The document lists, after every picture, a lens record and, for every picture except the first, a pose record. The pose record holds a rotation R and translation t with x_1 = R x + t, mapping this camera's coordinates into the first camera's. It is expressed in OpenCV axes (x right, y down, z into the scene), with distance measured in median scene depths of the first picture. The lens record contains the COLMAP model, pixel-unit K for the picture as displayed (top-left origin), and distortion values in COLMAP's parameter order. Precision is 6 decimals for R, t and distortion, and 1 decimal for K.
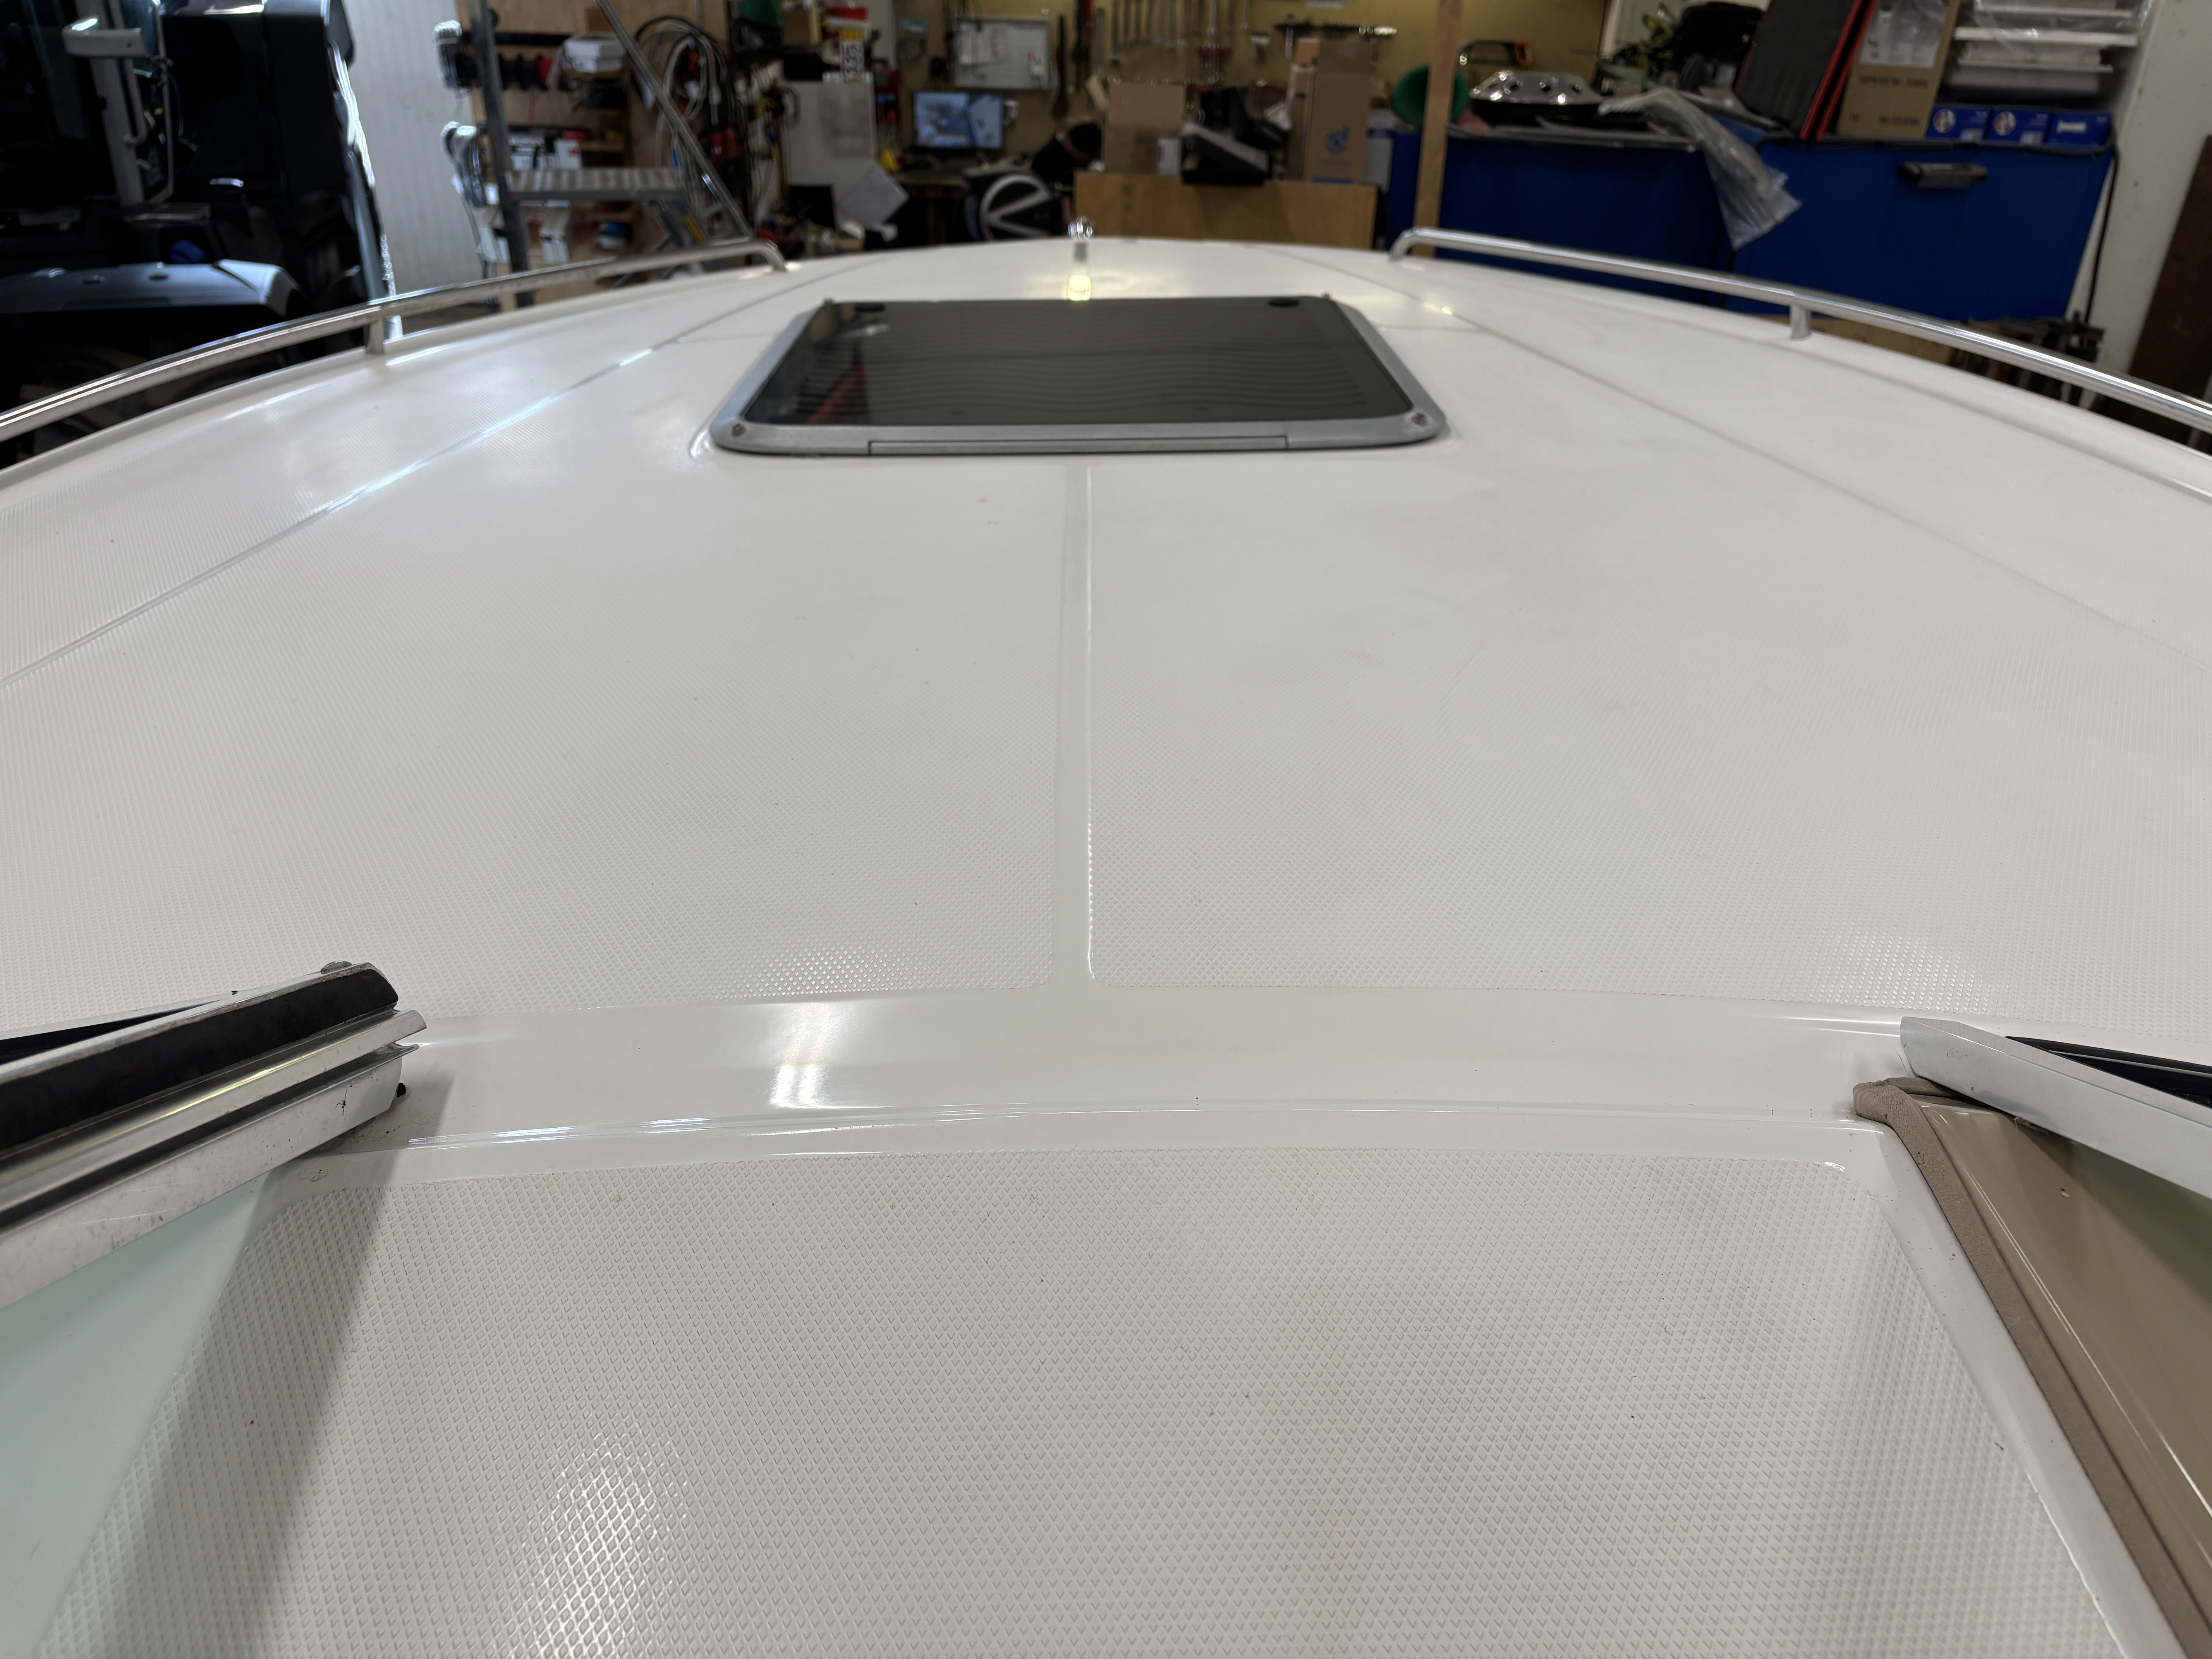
lens RADIAL K [[1663.7, 0, 1106.4], [0, 1663.7, 838.8], [0, 0, 1]] dist [0.053620, -0.059099]
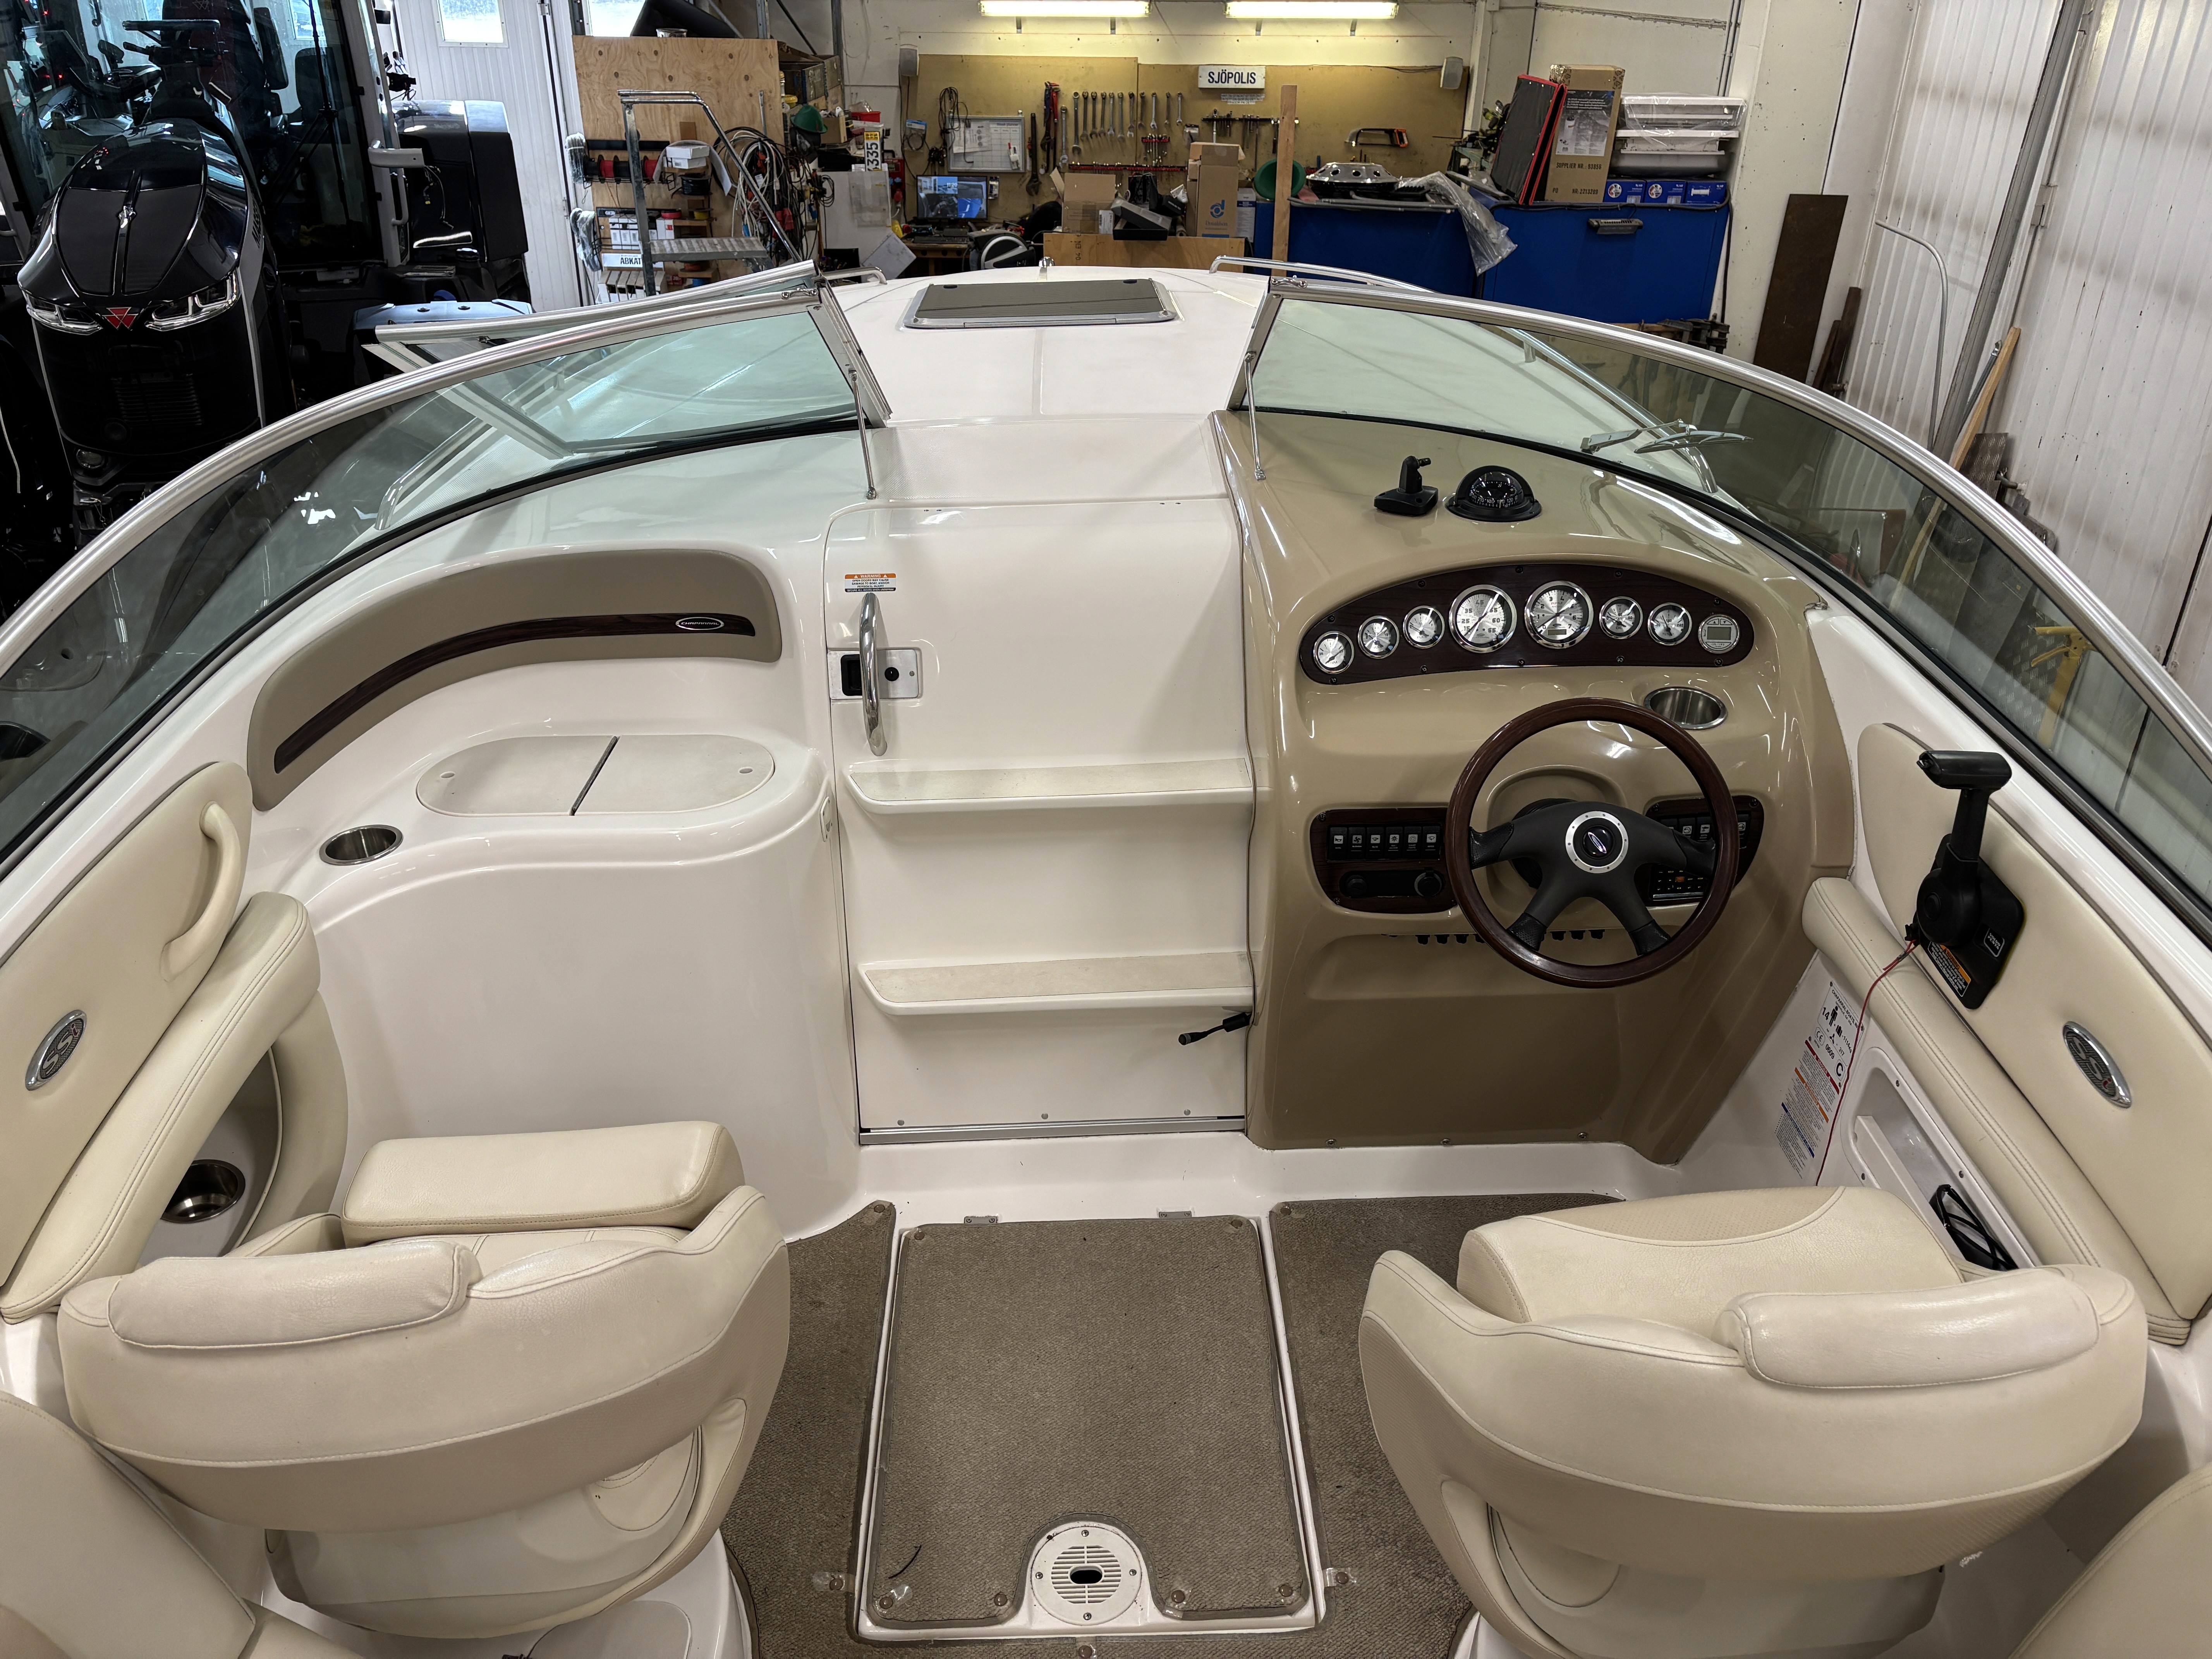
lens RADIAL K [[1663.7, 0, 1102.2], [0, 1663.7, 831.2], [0, 0, 1]] dist [0.053620, -0.059099]
pose [[0.999802, -0.019047, 0.005810, 0.014792], [0.019262, 0.999030, -0.039598, 0.190621], [-0.005050, 0.039702, 0.999199, -0.460193]]
